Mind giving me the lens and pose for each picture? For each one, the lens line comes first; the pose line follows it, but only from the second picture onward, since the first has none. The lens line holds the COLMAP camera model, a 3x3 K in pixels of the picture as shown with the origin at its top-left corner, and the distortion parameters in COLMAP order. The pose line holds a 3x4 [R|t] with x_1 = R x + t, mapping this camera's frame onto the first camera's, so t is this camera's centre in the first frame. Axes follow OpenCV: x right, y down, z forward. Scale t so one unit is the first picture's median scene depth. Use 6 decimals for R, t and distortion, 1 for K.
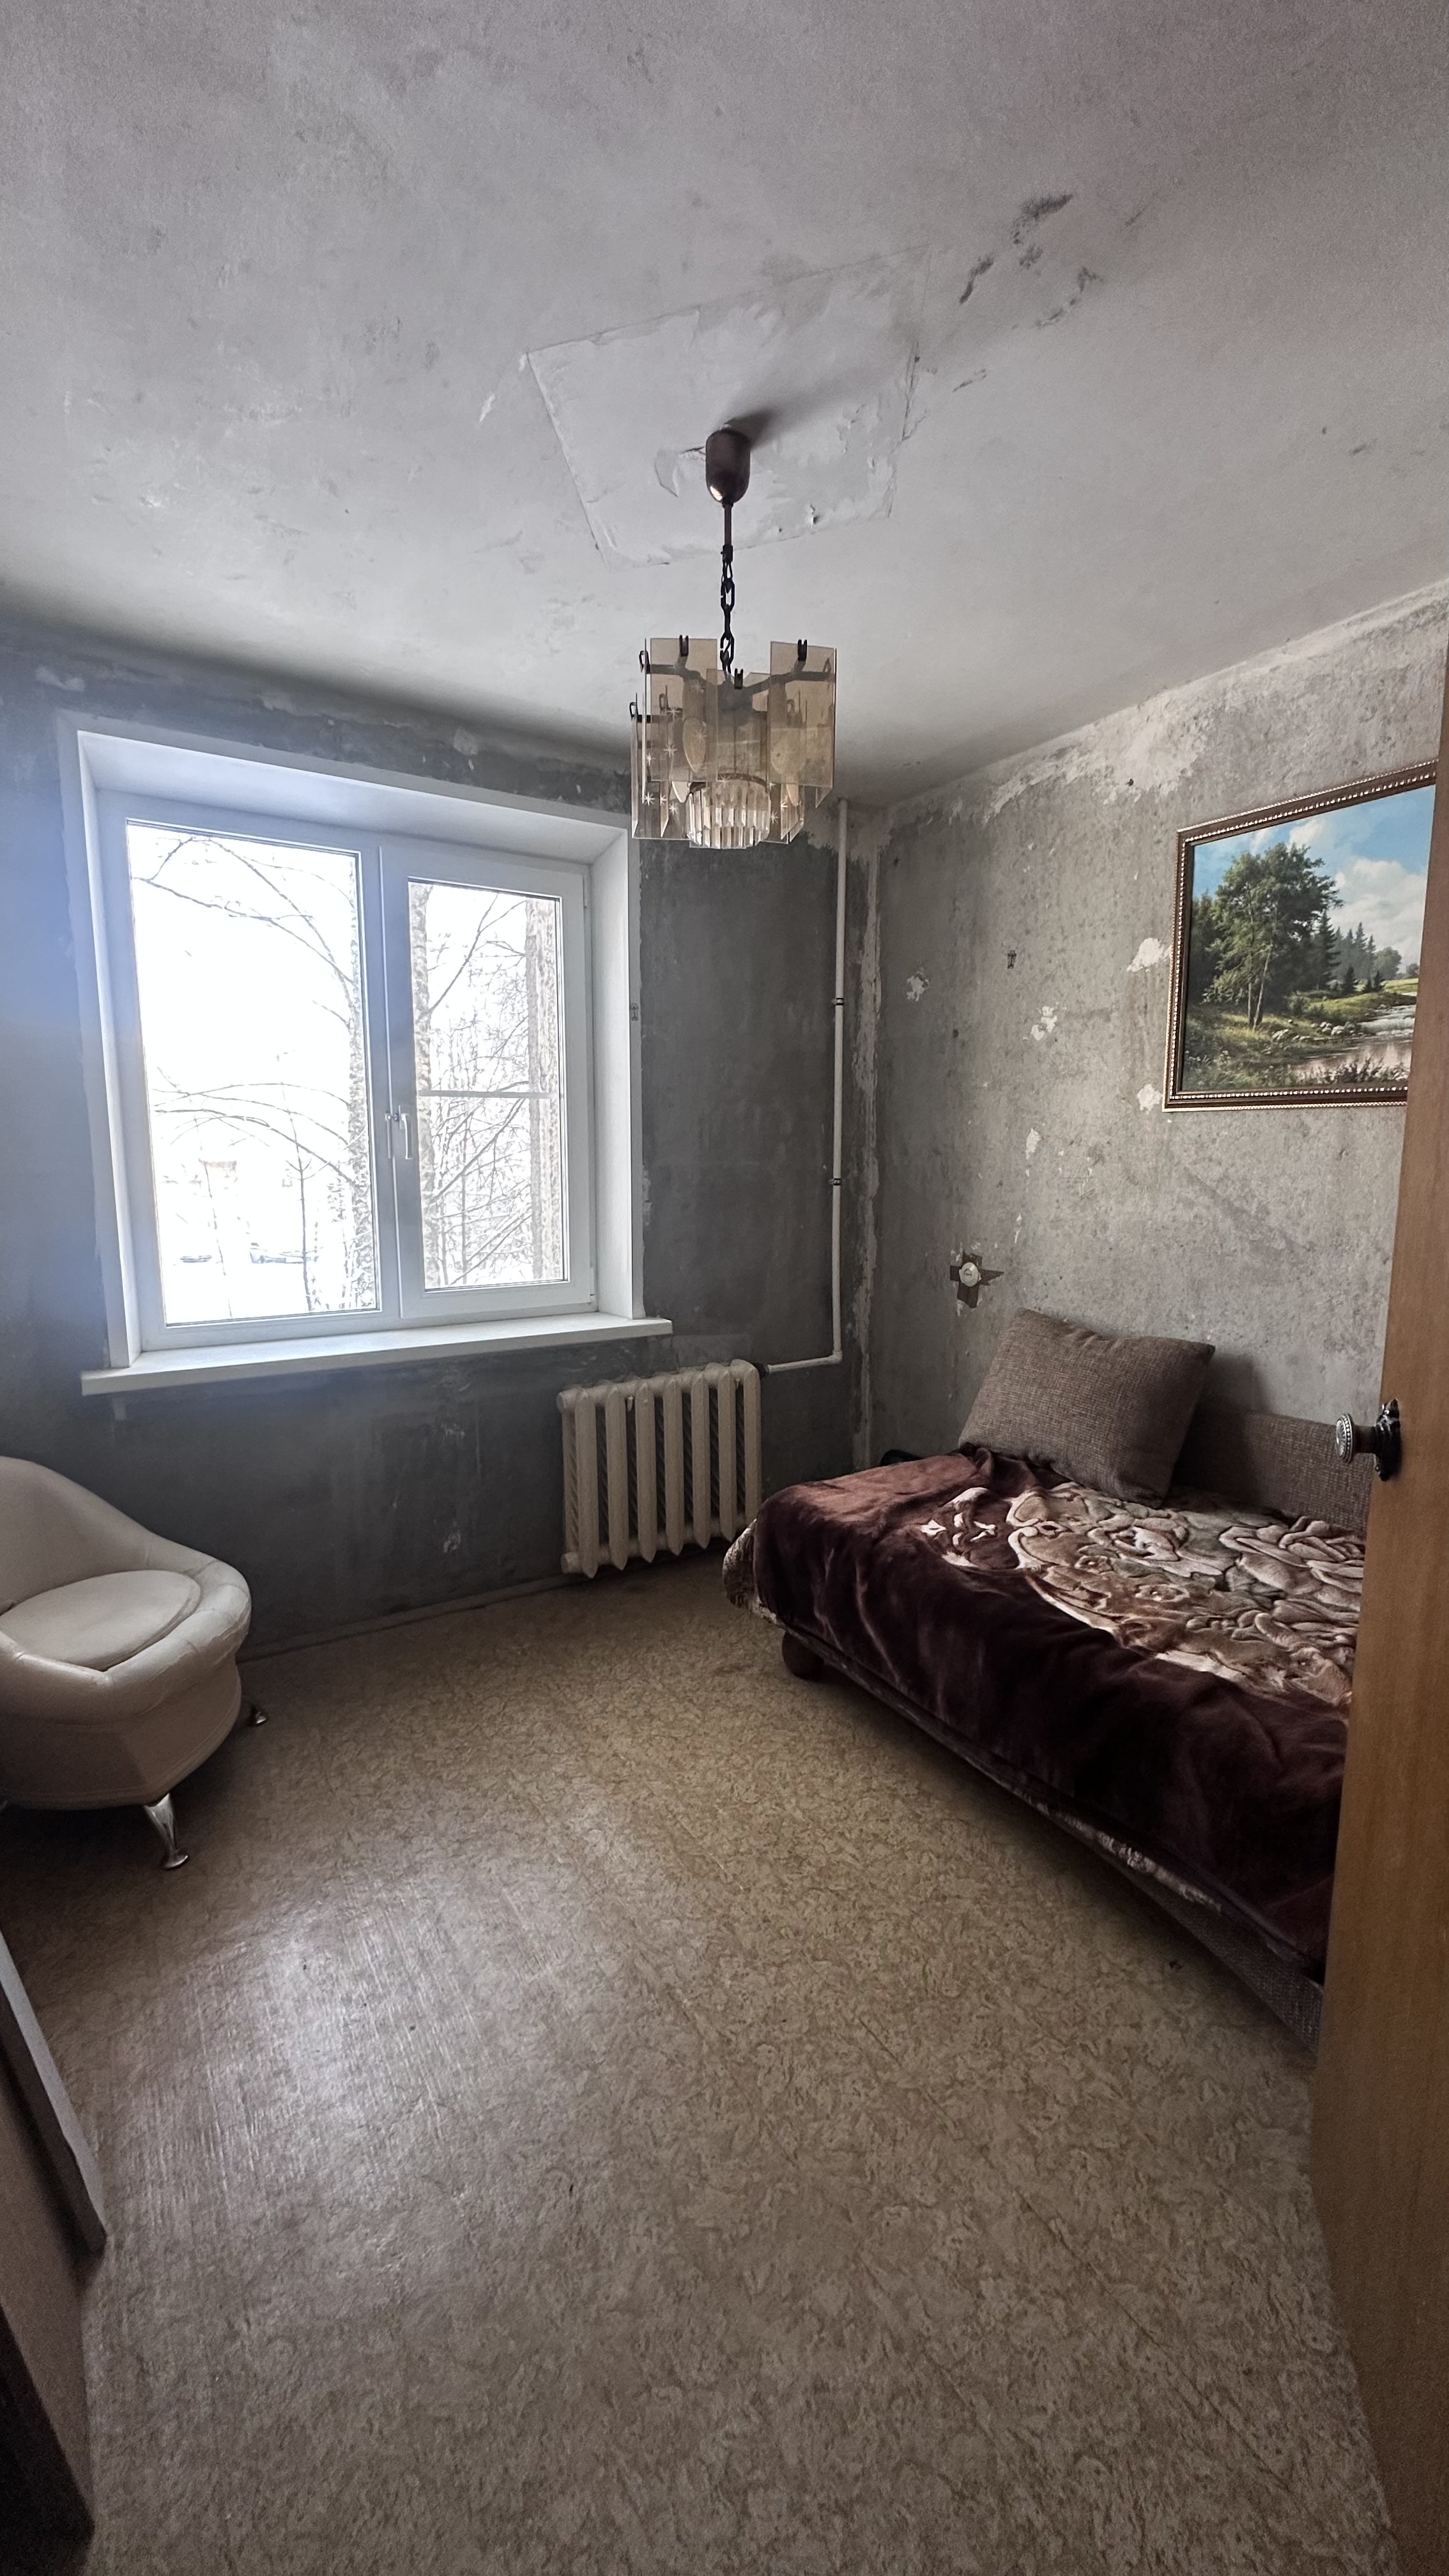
lens RADIAL K [[1024.2, 0, 728.1], [0, 1024.2, 1287.3], [0, 0, 1]] dist [-0.004088, 0.000919]
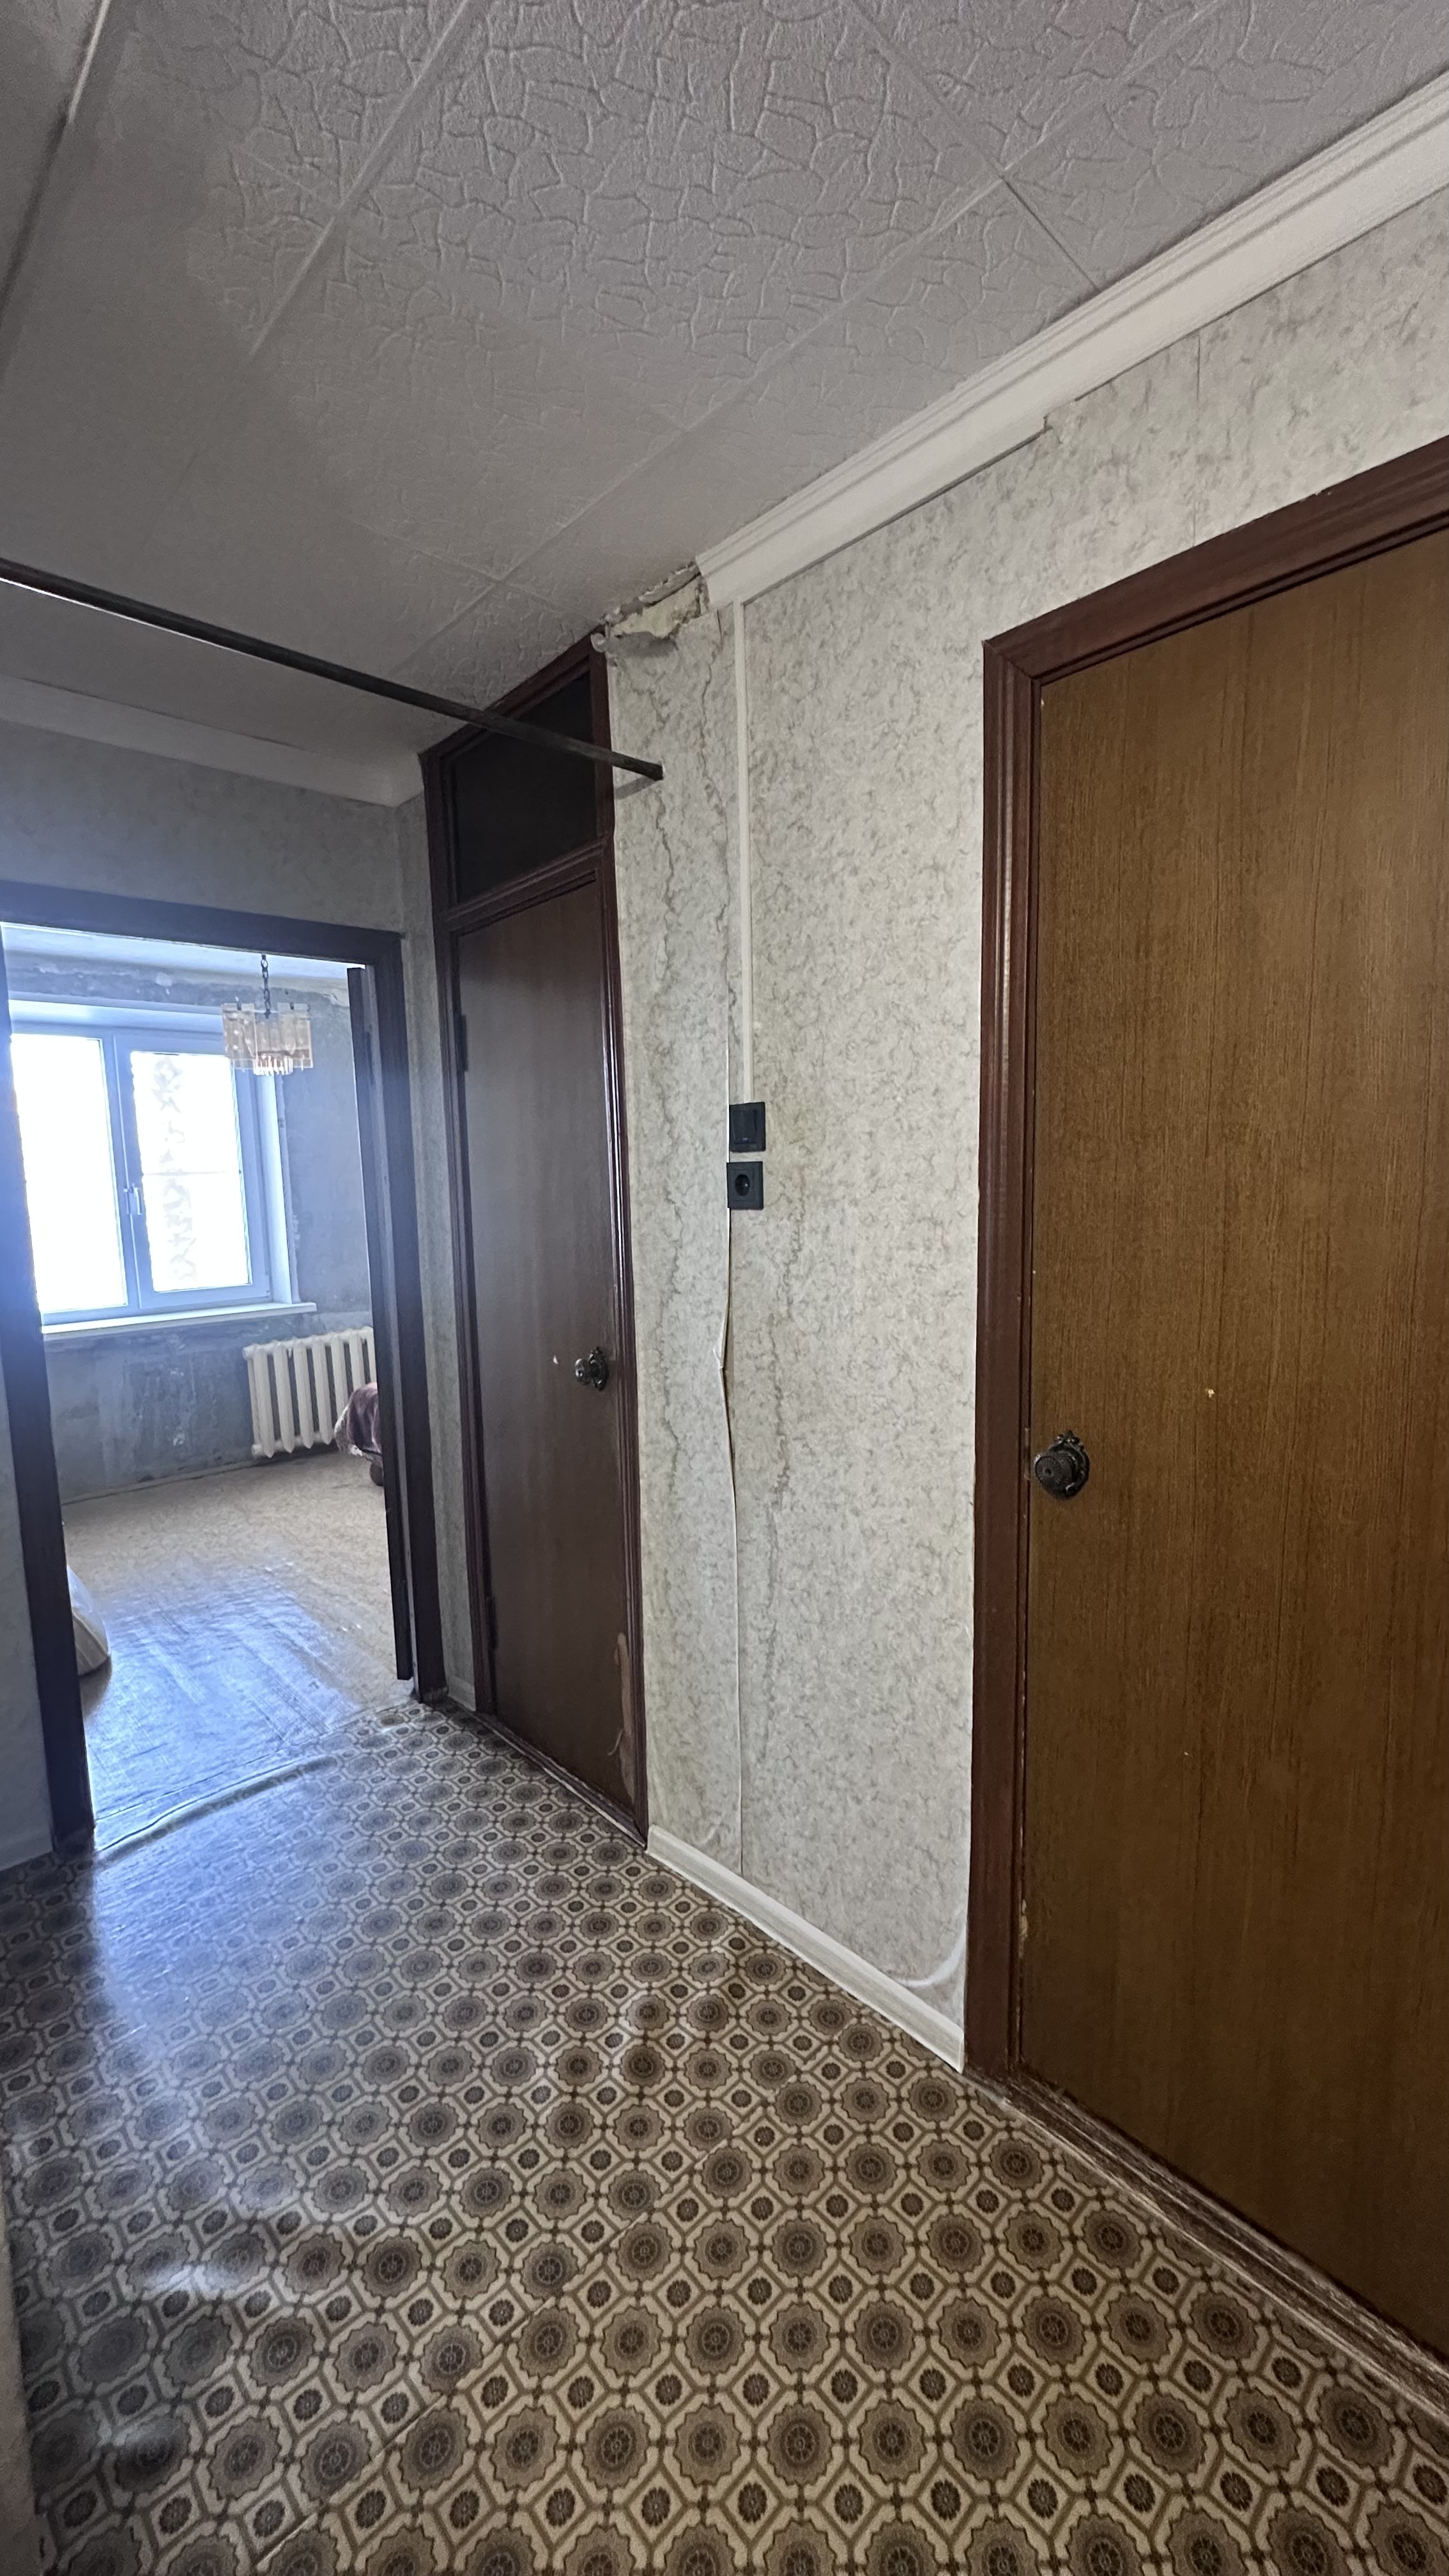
lens RADIAL K [[1024.2, 0, 727.1], [0, 1024.2, 1297.9], [0, 0, 1]] dist [-0.004088, 0.000919]
pose [[0.981088, -0.050650, 0.186818, 0.334309], [0.054500, 0.998393, -0.015524, 0.097233], [-0.185732, 0.025412, 0.982272, -0.884858]]
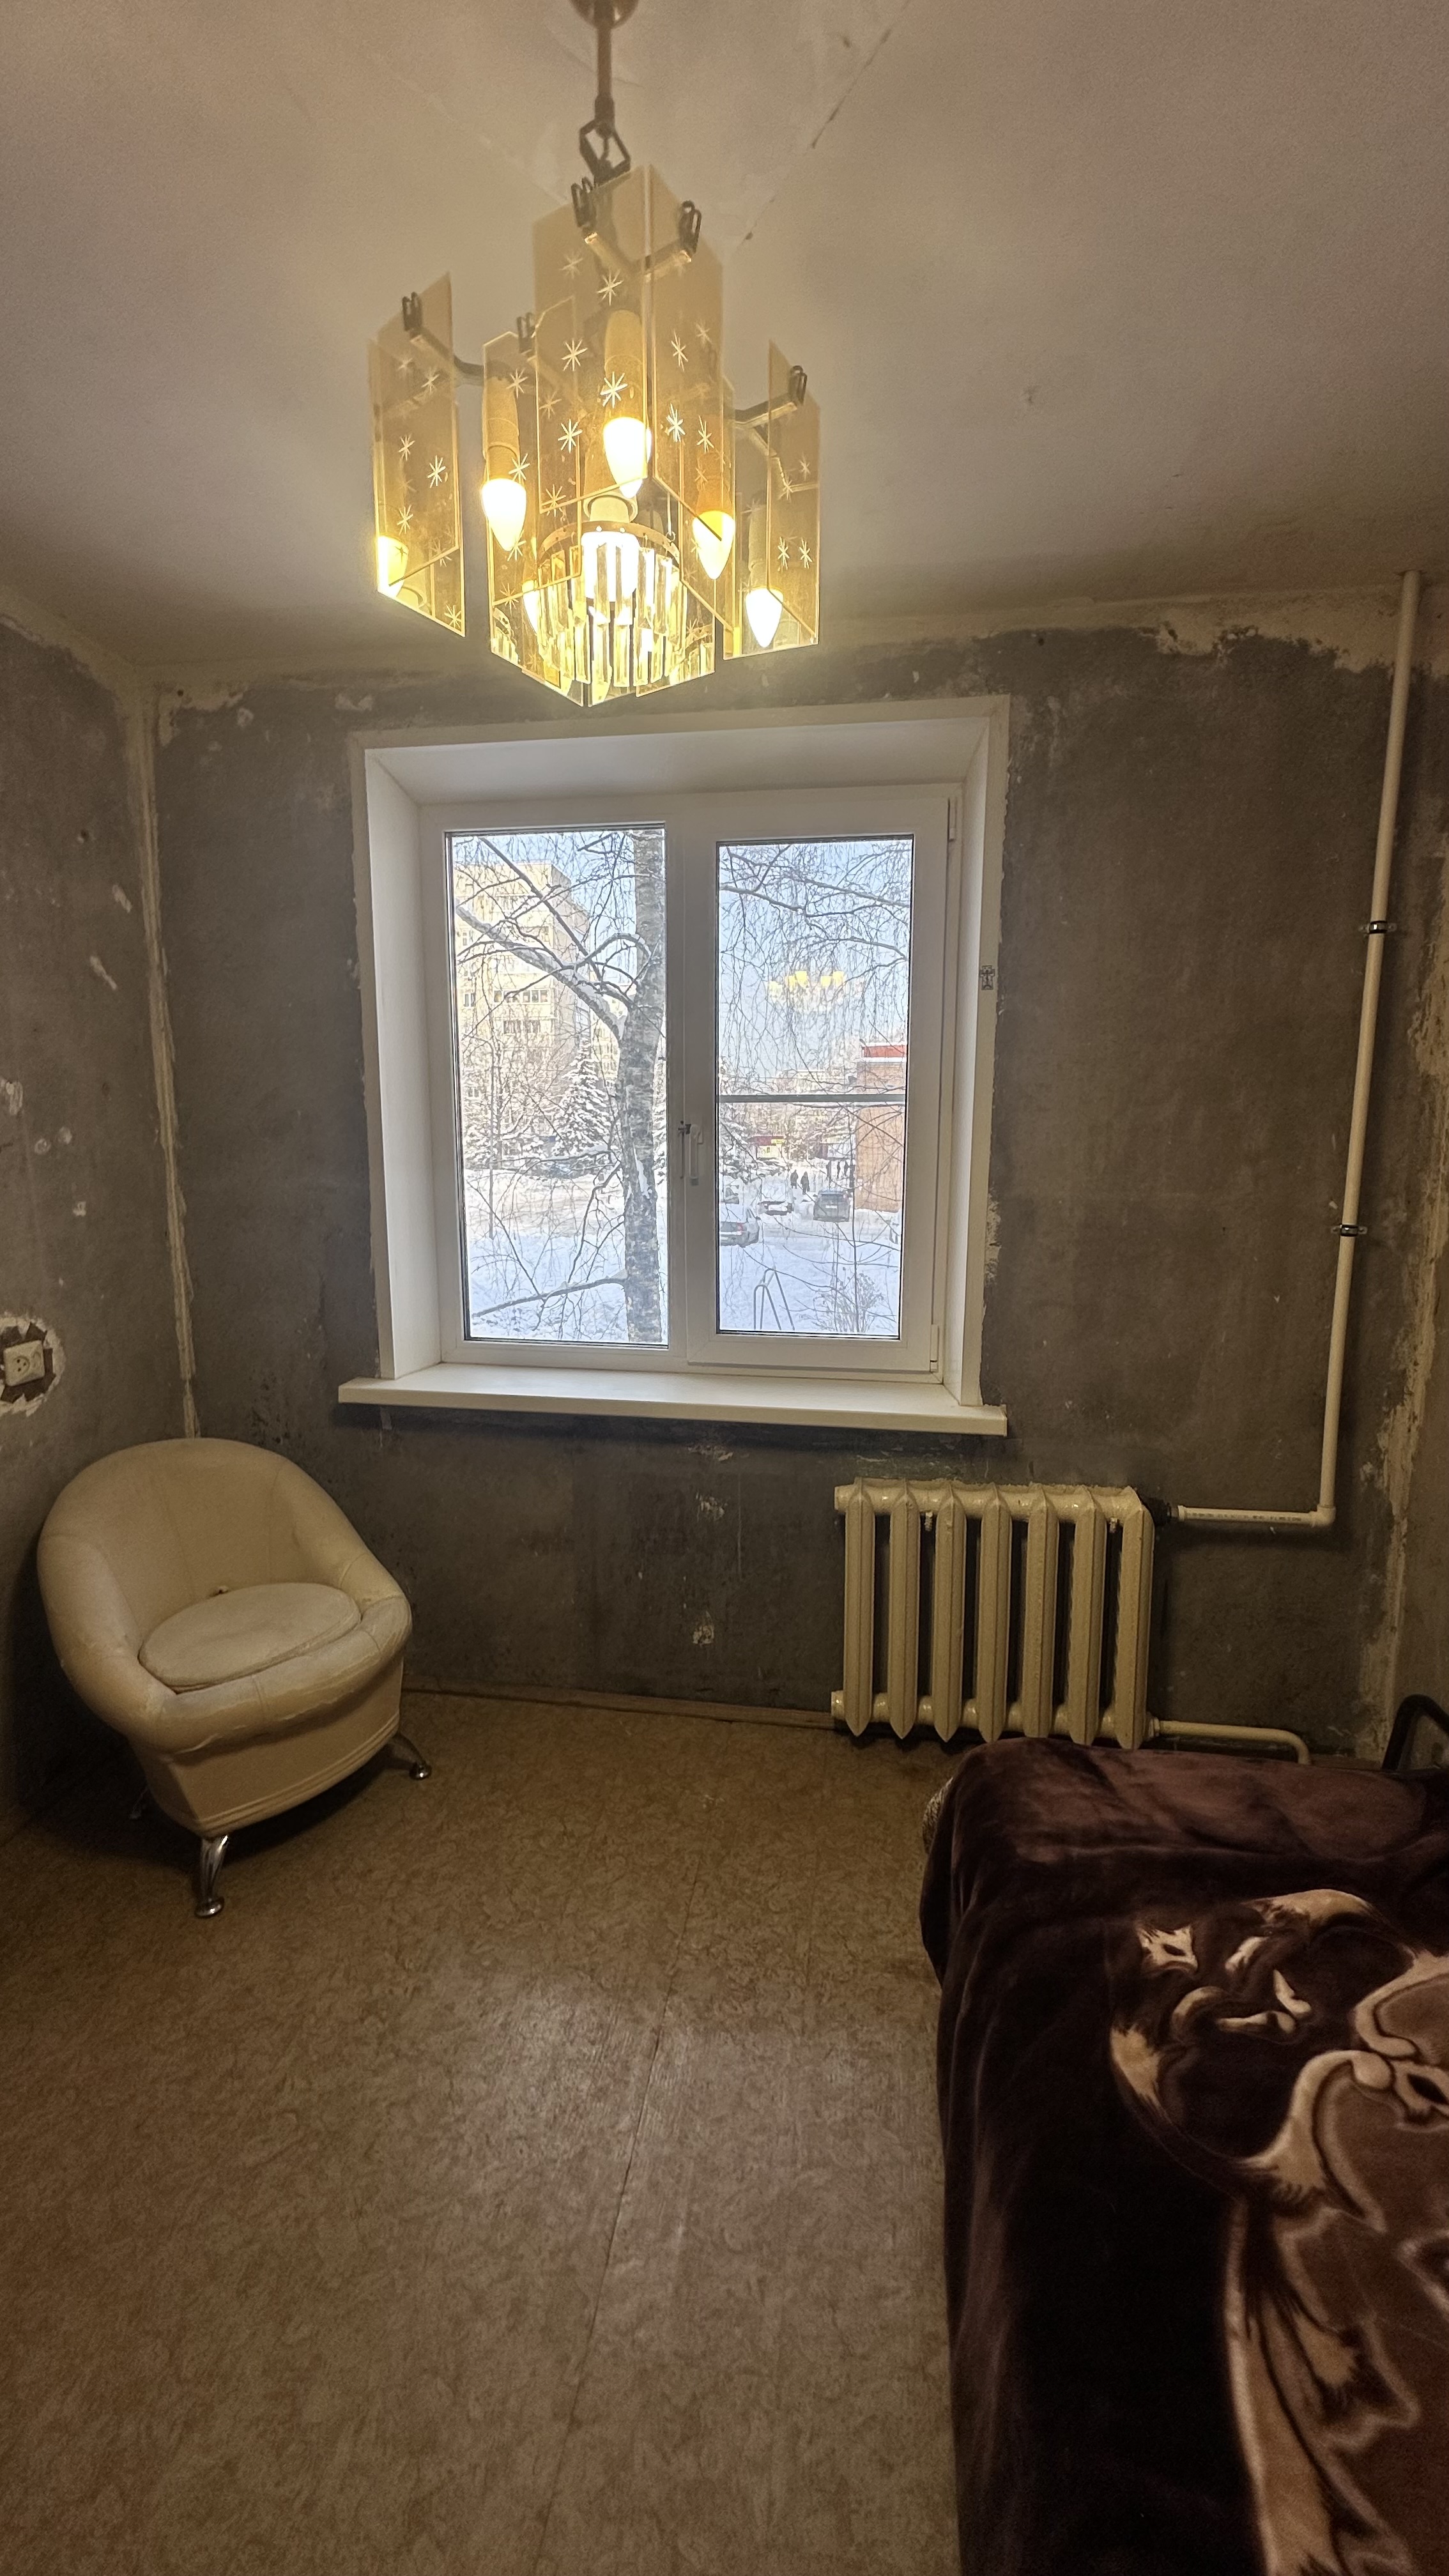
lens RADIAL K [[1024.2, 0, 721.4], [0, 1024.2, 1290.1], [0, 0, 1]] dist [-0.004088, 0.000919]
pose [[0.760562, 0.101484, -0.641285, 0.269941], [-0.093094, 0.994548, 0.046979, -0.078408], [0.642556, 0.023969, 0.765863, 0.382087]]
